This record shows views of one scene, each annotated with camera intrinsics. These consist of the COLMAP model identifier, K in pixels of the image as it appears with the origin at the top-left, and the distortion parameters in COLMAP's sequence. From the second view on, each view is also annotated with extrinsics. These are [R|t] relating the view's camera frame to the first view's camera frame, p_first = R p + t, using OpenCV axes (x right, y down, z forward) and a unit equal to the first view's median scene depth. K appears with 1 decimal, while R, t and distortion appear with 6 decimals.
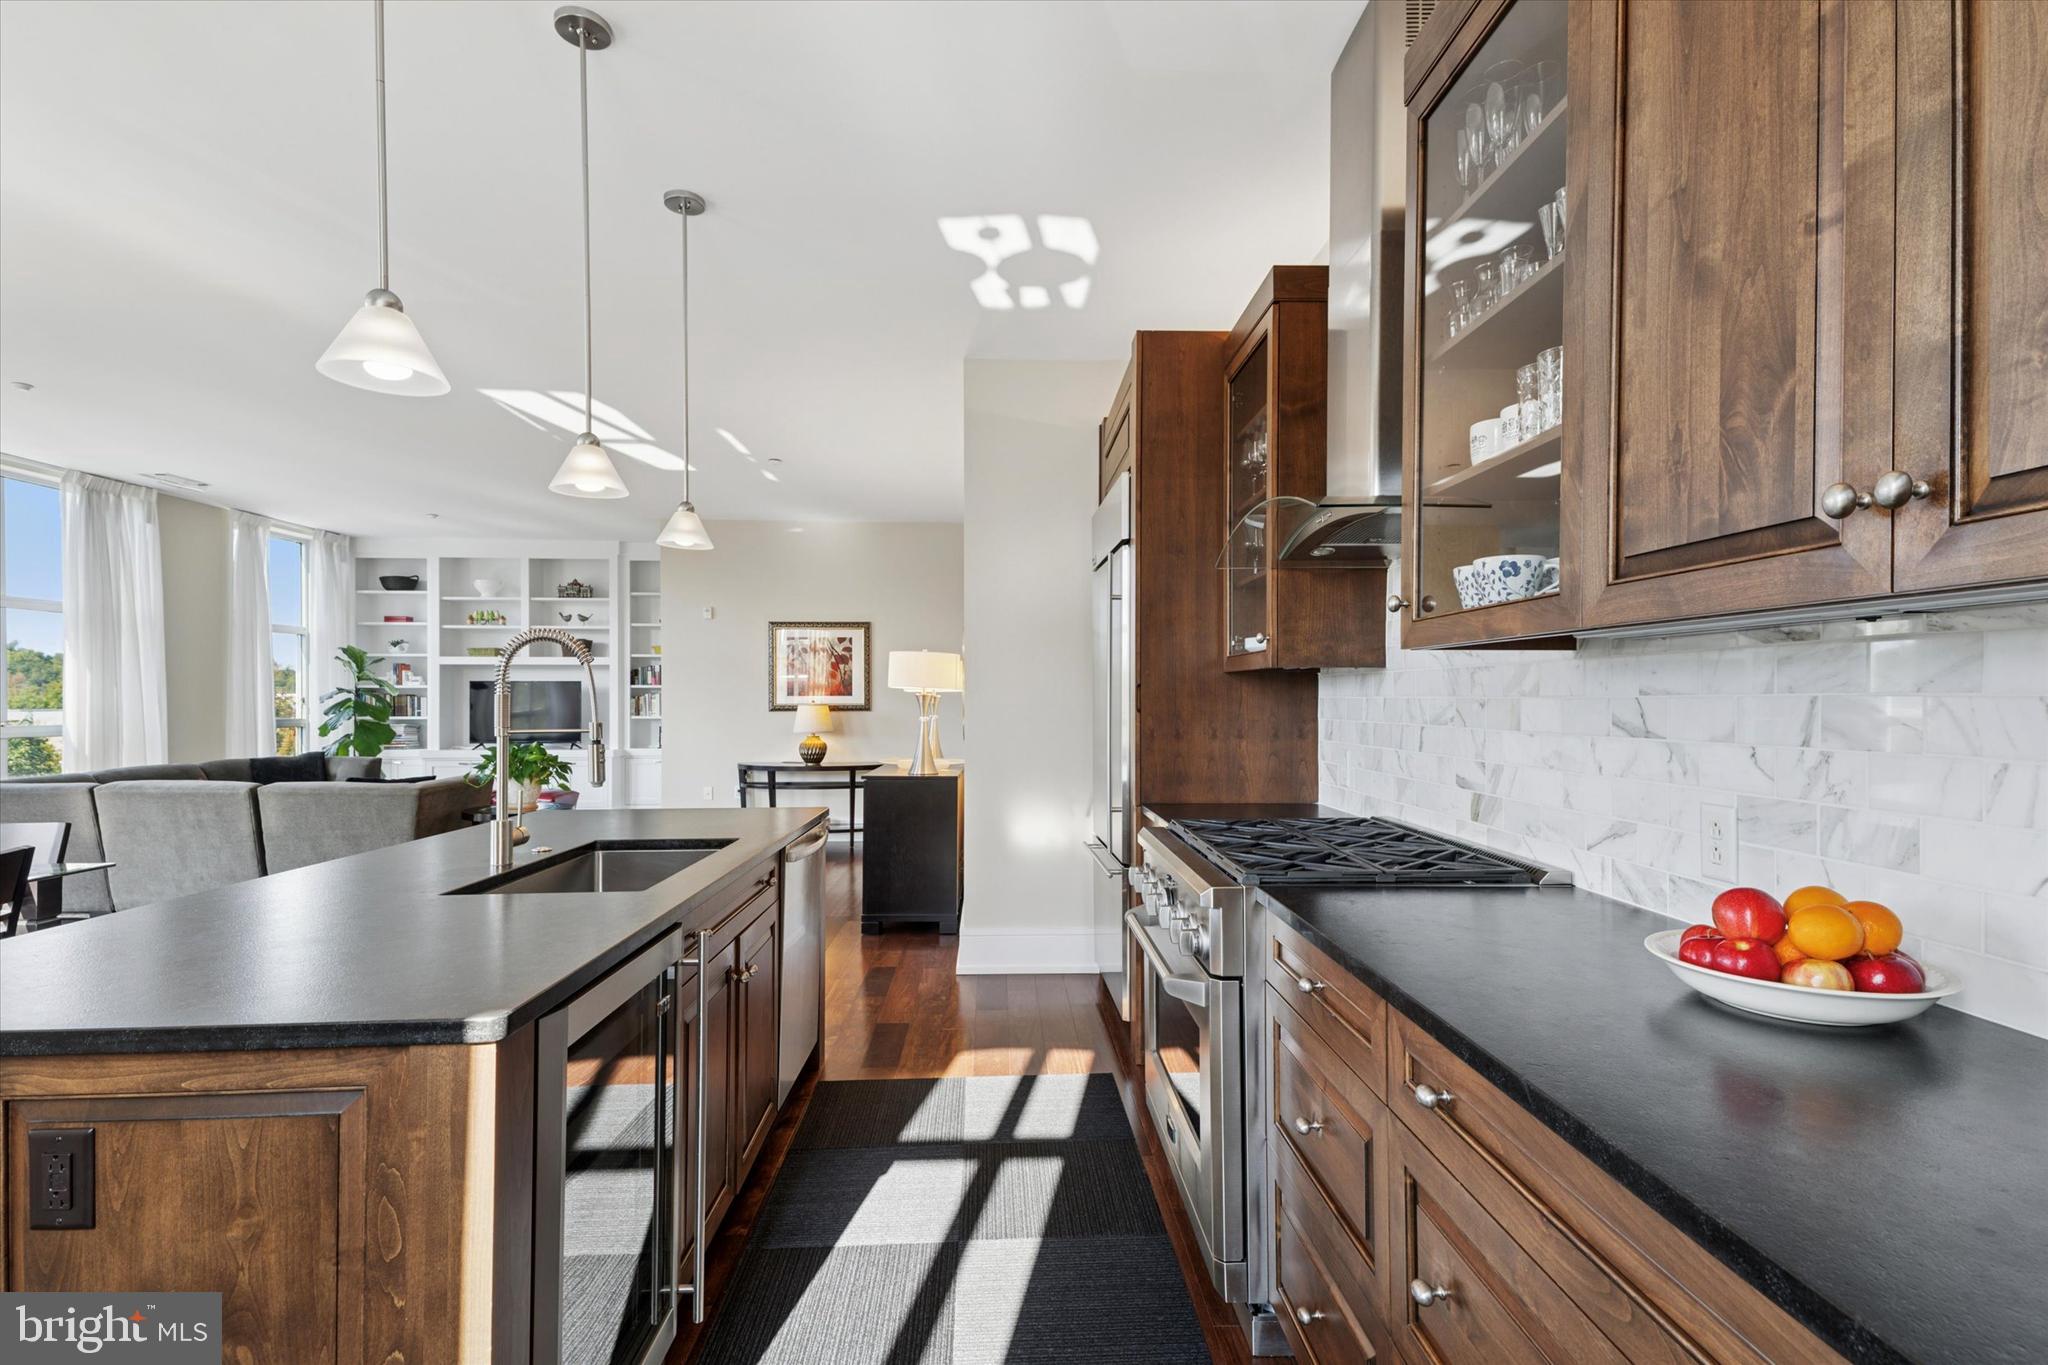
lens RADIAL K [[975.9, 0, 1031.2], [0, 975.9, 692.9], [0, 0, 1]] dist [0.034997, -0.009163]
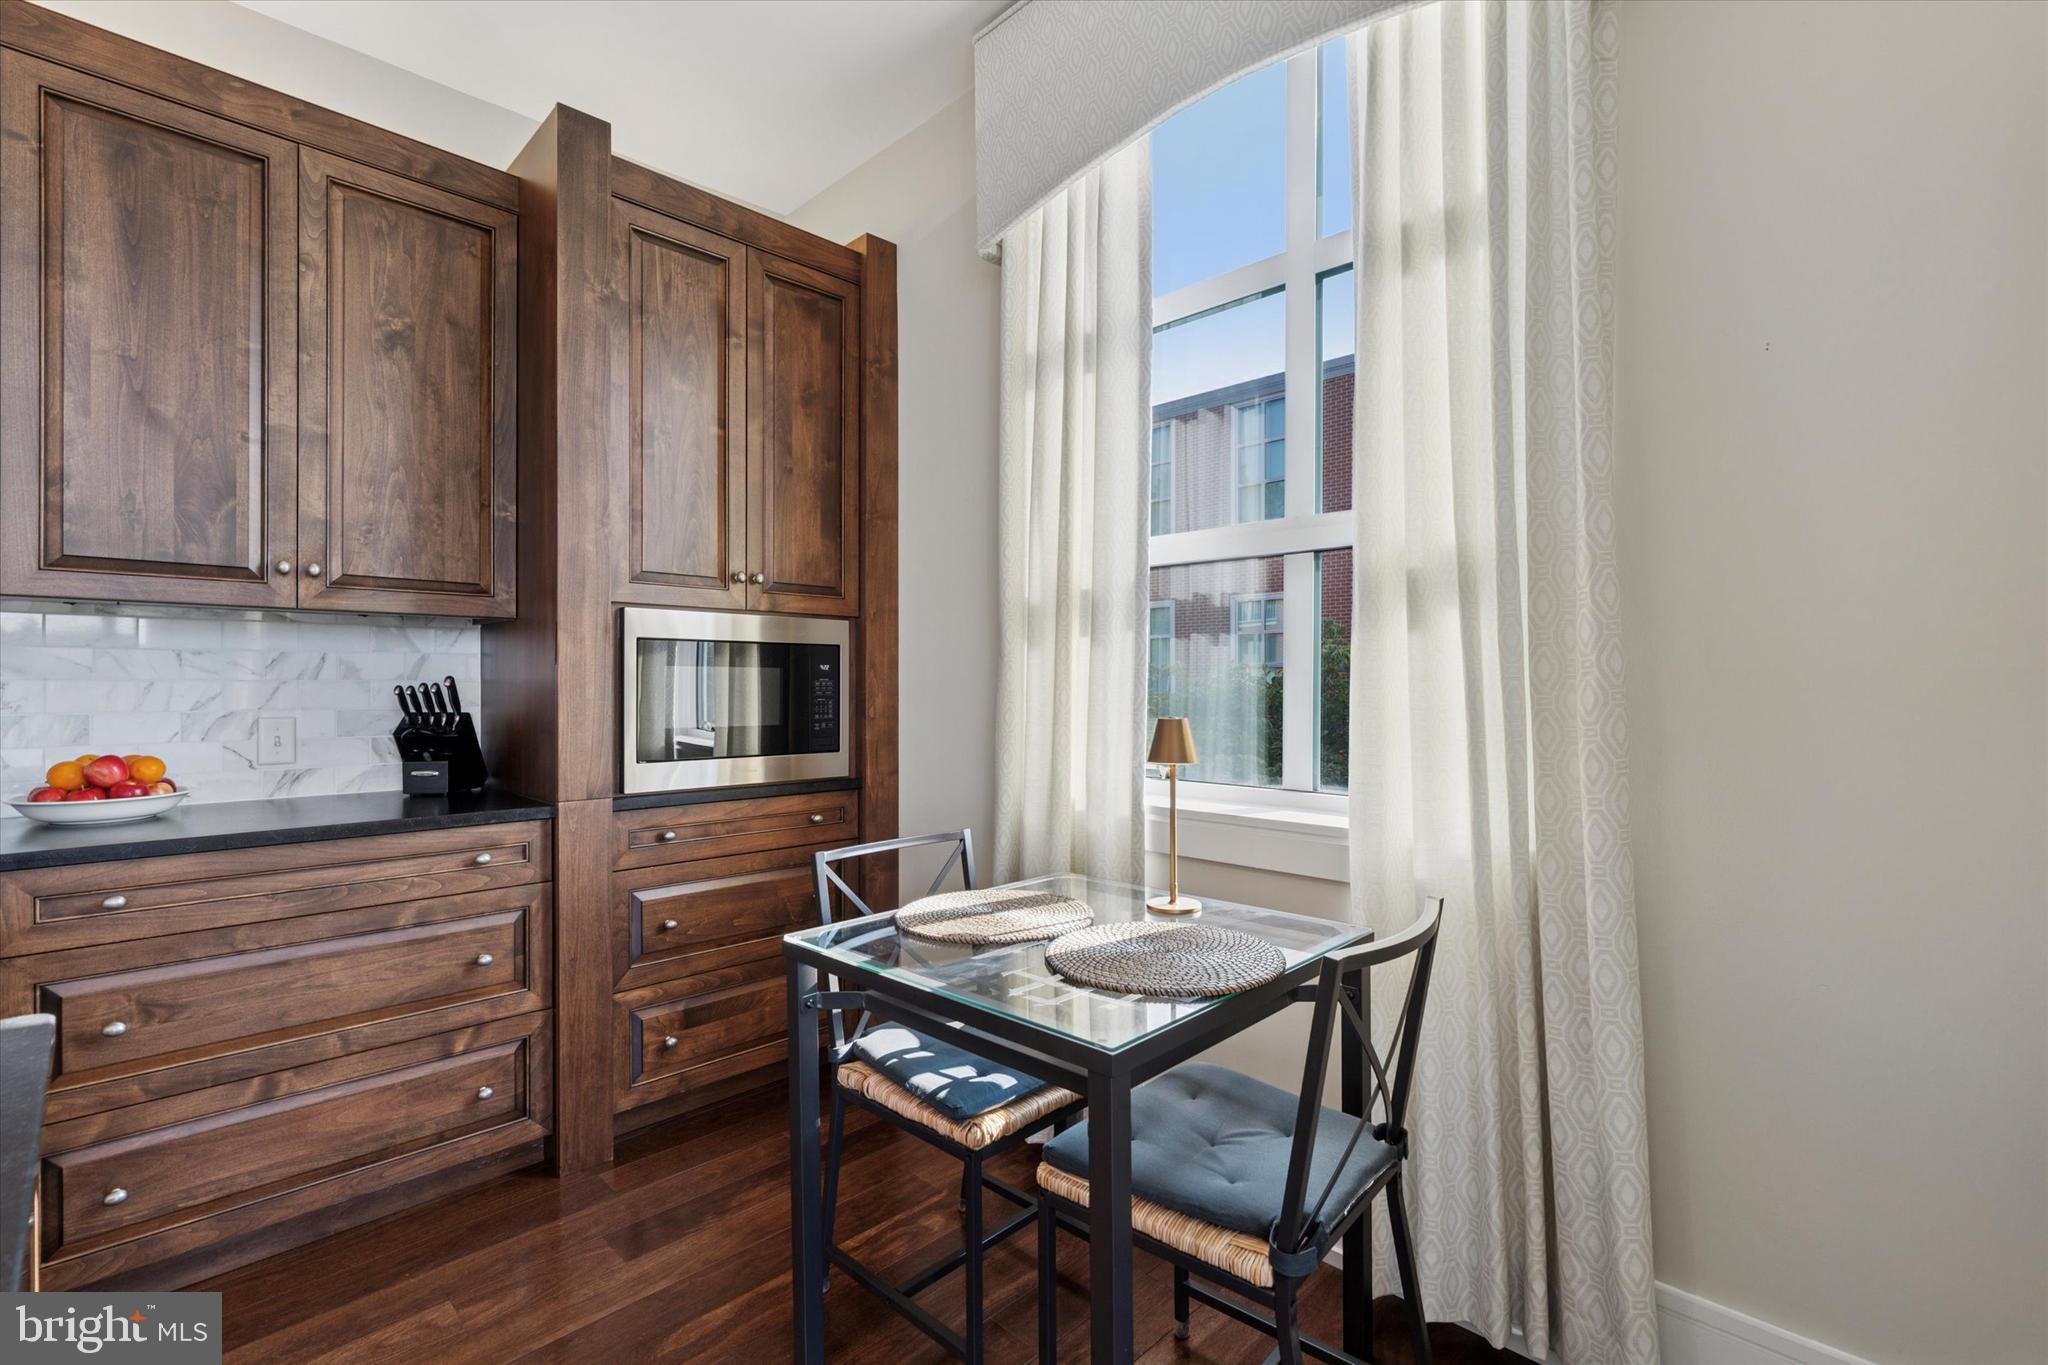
lens RADIAL K [[924.3, 0, 1037.8], [0, 924.3, 685.1], [0, 0, 1]] dist [-0.007613, 0.001763]
pose [[-0.683308, -0.009346, 0.730071, -0.666564], [-0.005938, 0.999956, 0.007244, 0.021376], [-0.730107, 0.000615, -0.683333, 0.381115]]
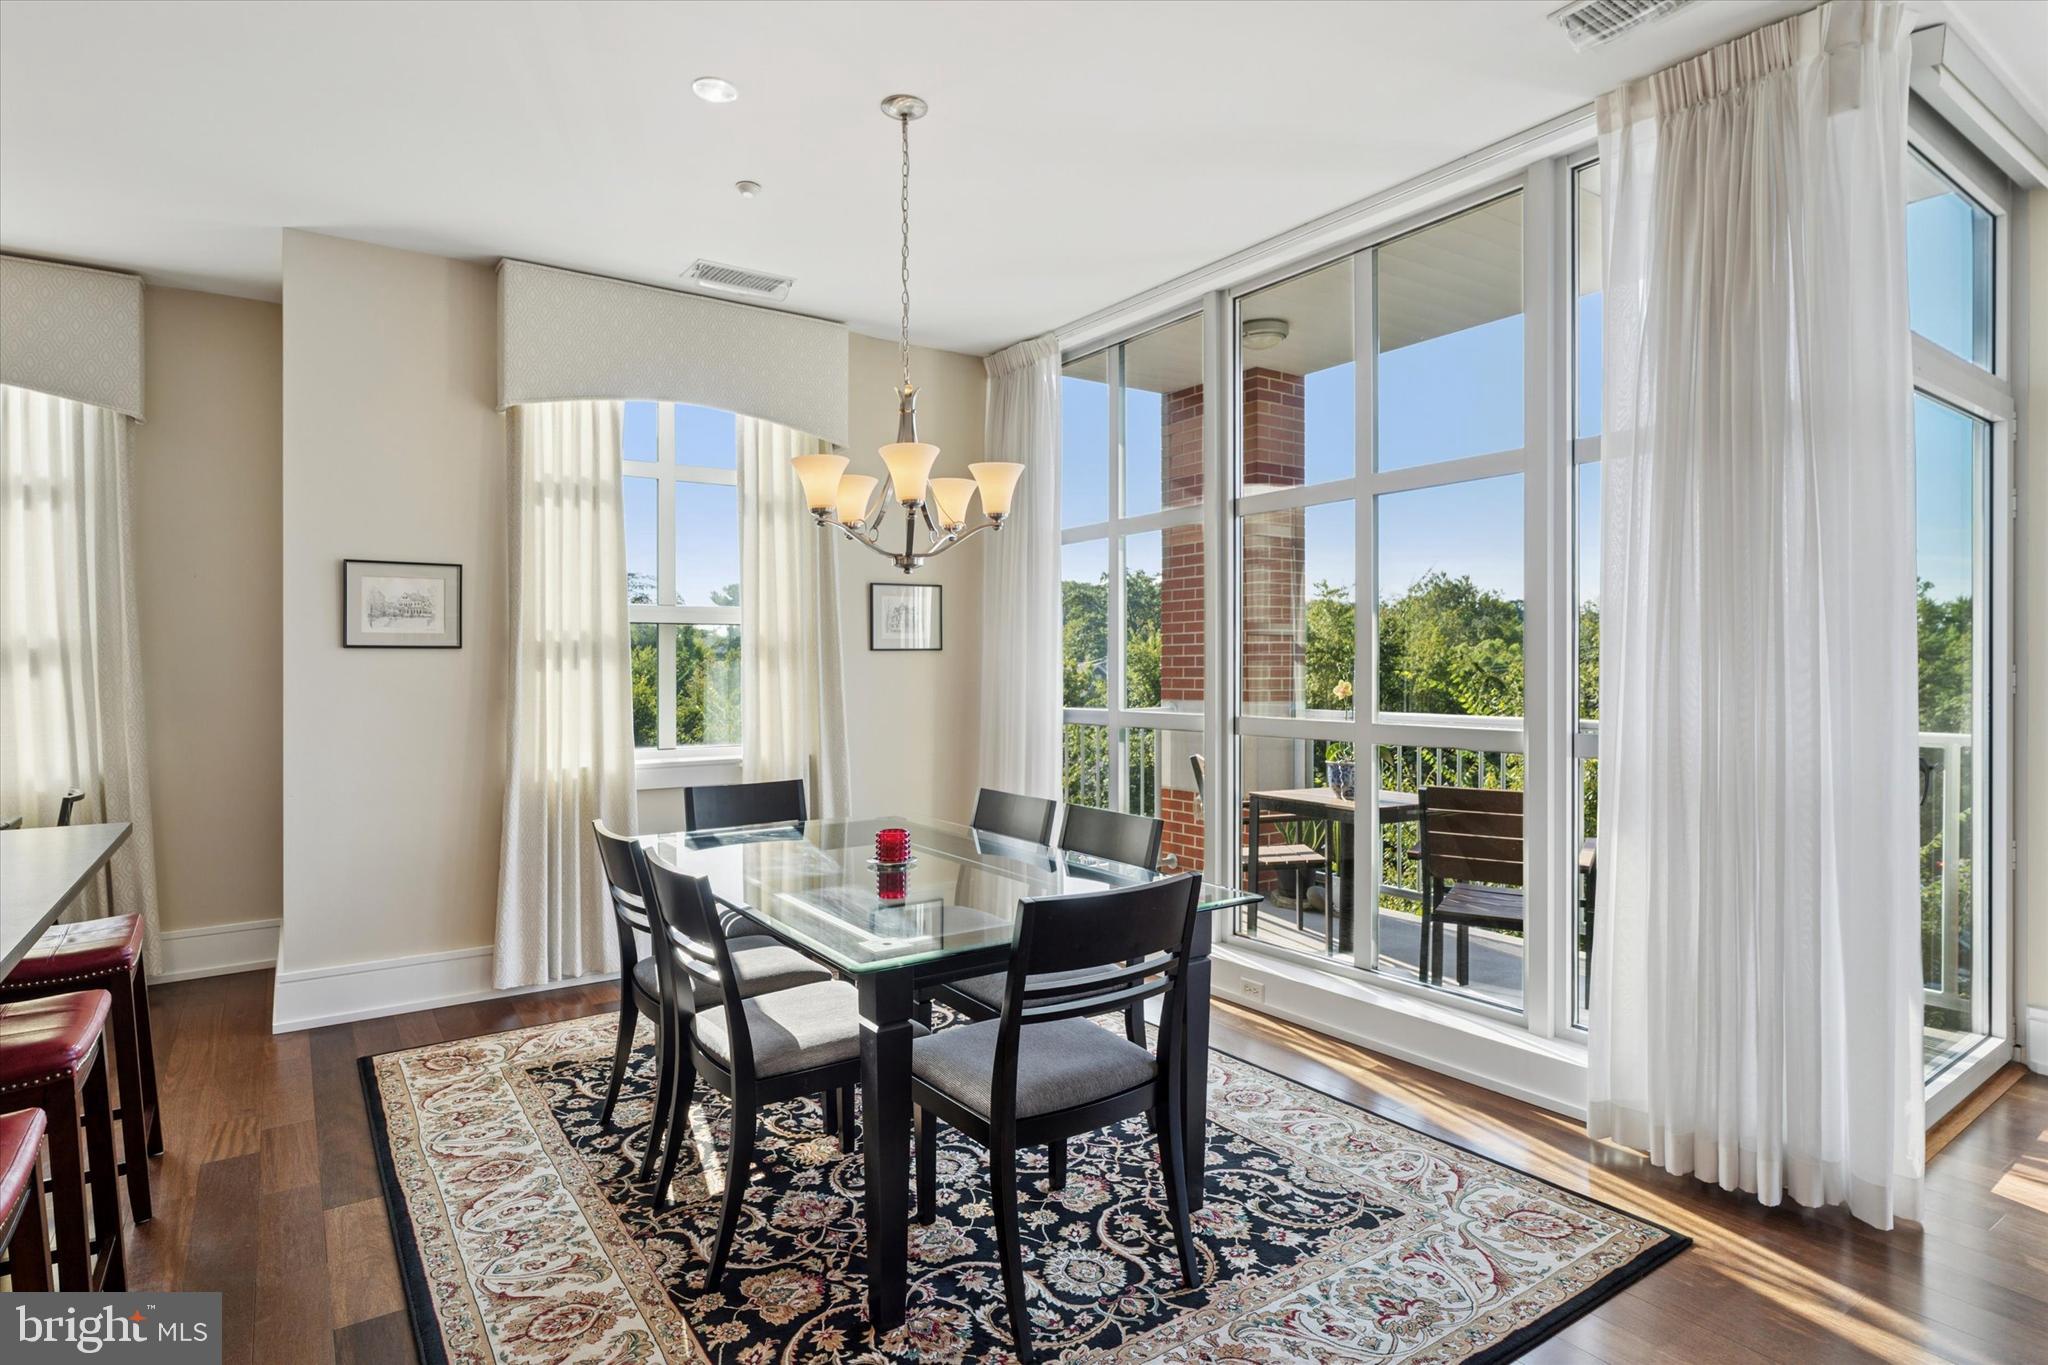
lens RADIAL K [[1077.5, 0, 1017.4], [0, 1077.5, 667.2], [0, 0, 1]] dist [-0.005235, -0.000996]
pose [[-0.849818, 0.003589, -0.527064, -0.766591], [0.002320, 0.999993, 0.003070, -0.021196], [0.527071, 0.001386, -0.849820, 1.750198]]
